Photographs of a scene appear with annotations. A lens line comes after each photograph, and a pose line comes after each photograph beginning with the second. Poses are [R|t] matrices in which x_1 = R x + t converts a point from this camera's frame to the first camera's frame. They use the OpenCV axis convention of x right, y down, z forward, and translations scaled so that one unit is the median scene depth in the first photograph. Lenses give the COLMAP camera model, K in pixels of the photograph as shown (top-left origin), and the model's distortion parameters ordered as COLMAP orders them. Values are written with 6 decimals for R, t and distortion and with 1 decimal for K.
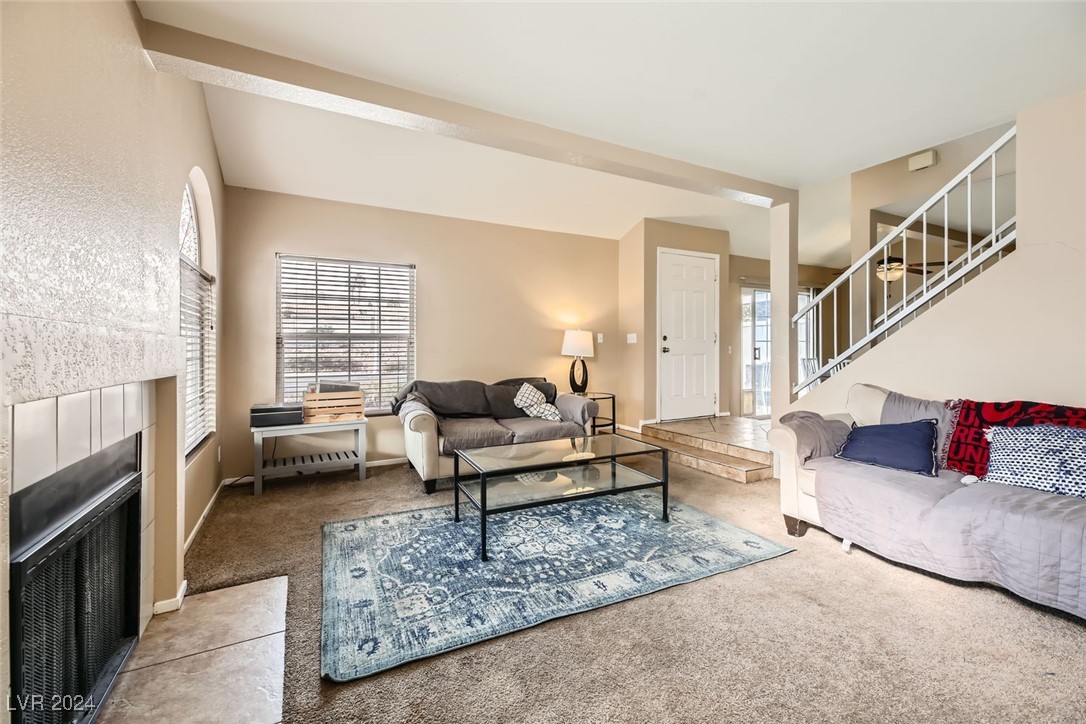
lens RADIAL K [[441.6, 0, 561.8], [0, 441.6, 347.6], [0, 0, 1]] dist [0.027497, -0.001839]
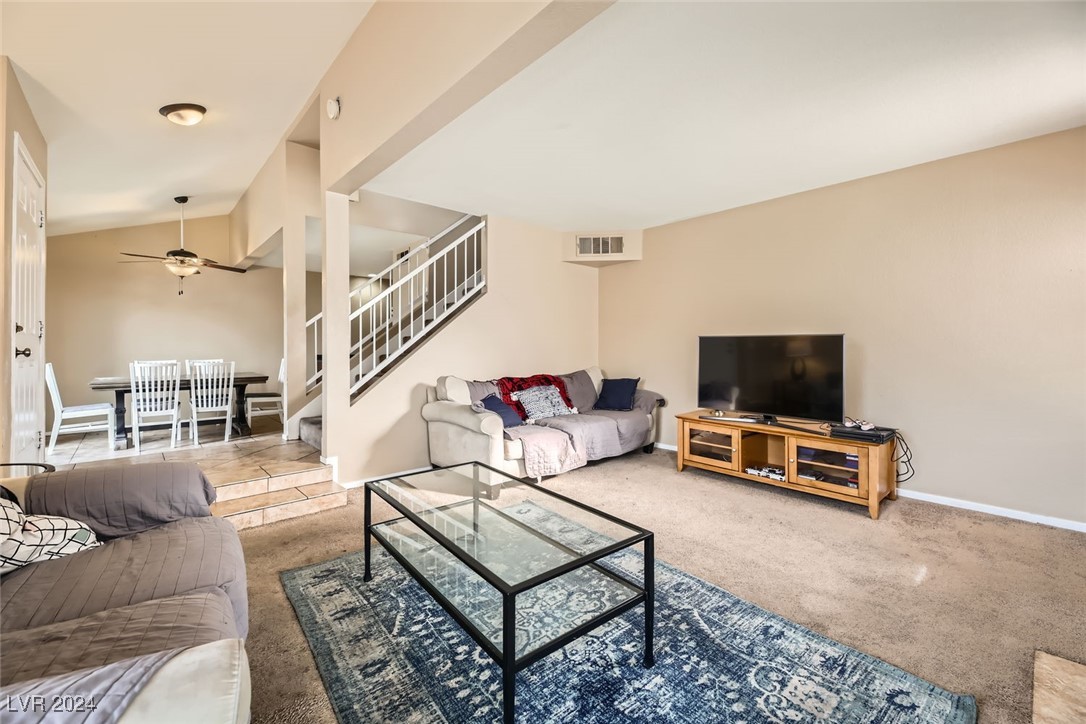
lens RADIAL K [[441.6, 0, 521.0], [0, 441.6, 342.1], [0, 0, 1]] dist [0.027497, -0.001839]
pose [[-0.178255, 0.009699, 0.983937, -0.824038], [-0.005284, 0.999928, -0.010814, -0.004876], [-0.983970, -0.007127, -0.178190, 1.328551]]
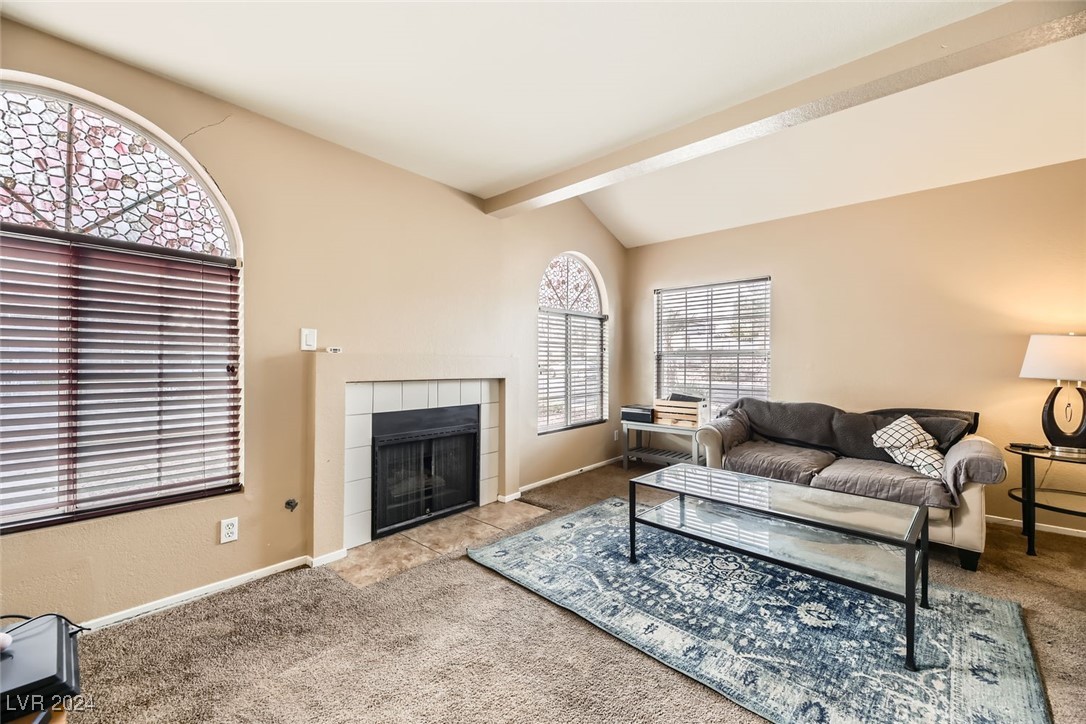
lens RADIAL K [[441.6, 0, 545.3], [0, 441.6, 362.5], [0, 0, 1]] dist [0.027497, -0.001839]
pose [[0.344778, 0.005390, -0.938669, 0.768727], [-0.002689, 0.999985, 0.004754, -0.010748], [0.938681, 0.000885, 0.344787, 0.431372]]
